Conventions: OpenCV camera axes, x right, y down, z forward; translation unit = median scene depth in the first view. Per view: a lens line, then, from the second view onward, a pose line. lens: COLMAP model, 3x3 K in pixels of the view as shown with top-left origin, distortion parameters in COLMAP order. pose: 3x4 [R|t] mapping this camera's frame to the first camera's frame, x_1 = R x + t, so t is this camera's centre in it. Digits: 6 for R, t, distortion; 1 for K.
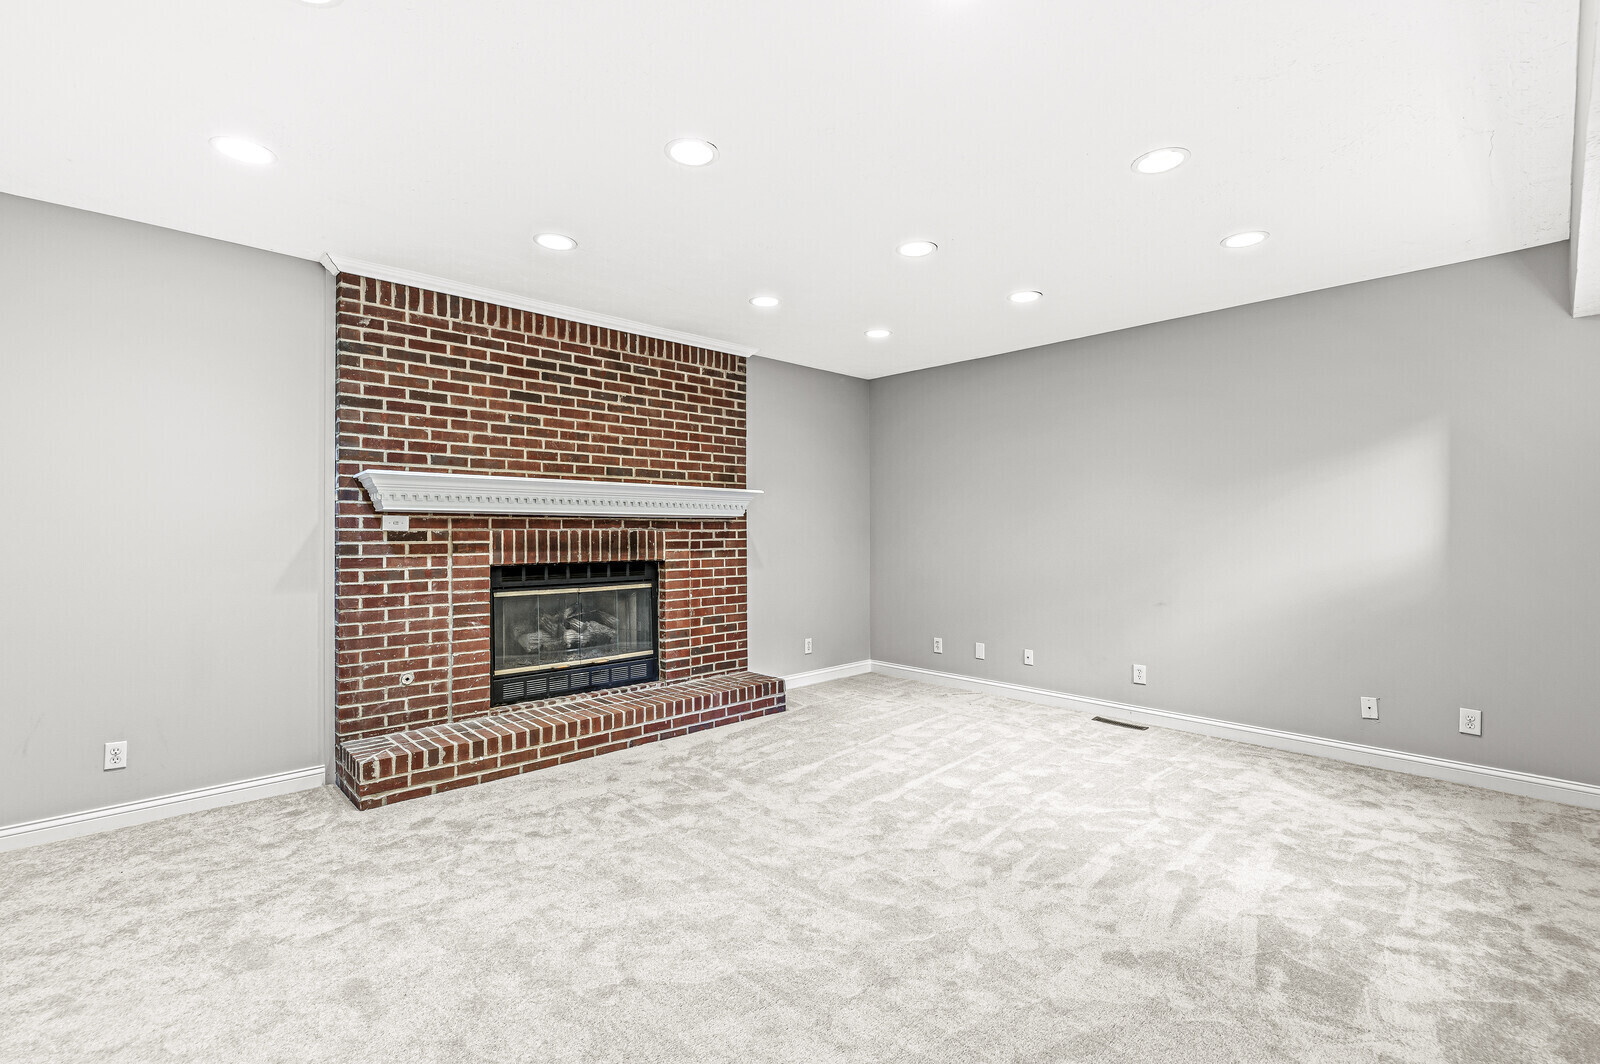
lens RADIAL K [[732.0, 0, 801.0], [0, 732.0, 527.4], [0, 0, 1]] dist [-0.000660, -0.000184]
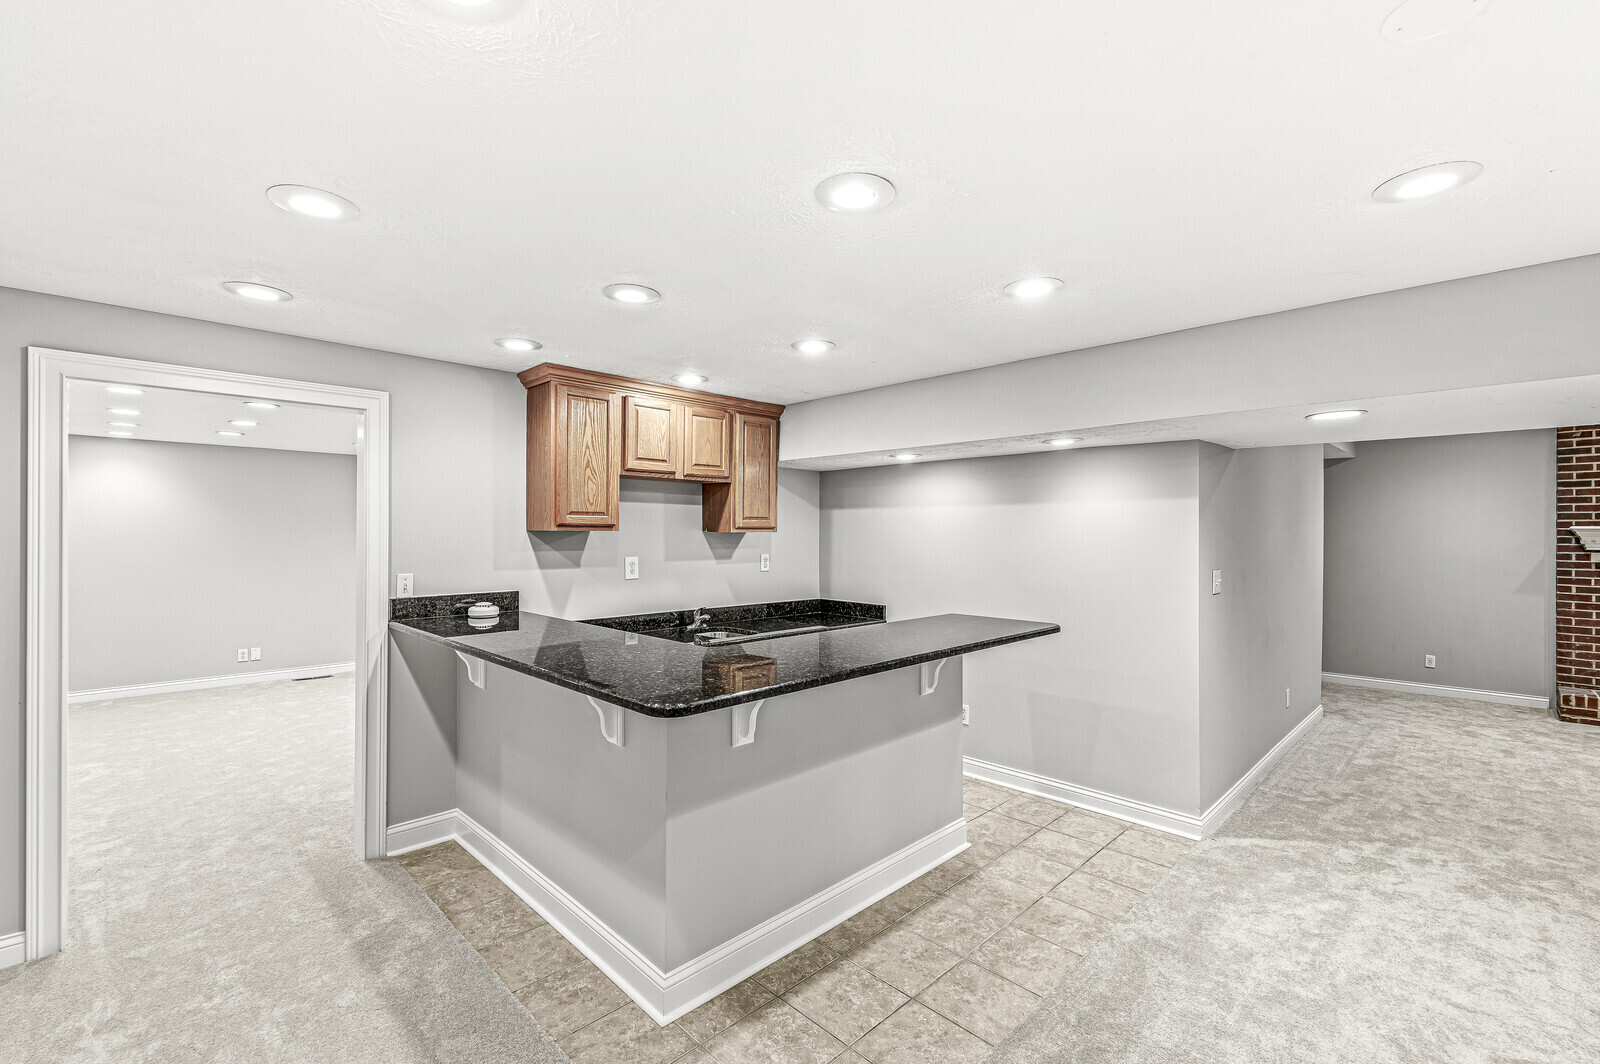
lens RADIAL K [[706.9, 0, 809.4], [0, 706.9, 529.6], [0, 0, 1]] dist [-0.000032, -0.000294]
pose [[0.052543, -0.005653, -0.998603, 0.690732], [-0.003158, 0.999978, -0.005827, -0.041108], [0.998614, 0.003460, 0.052524, -0.618986]]
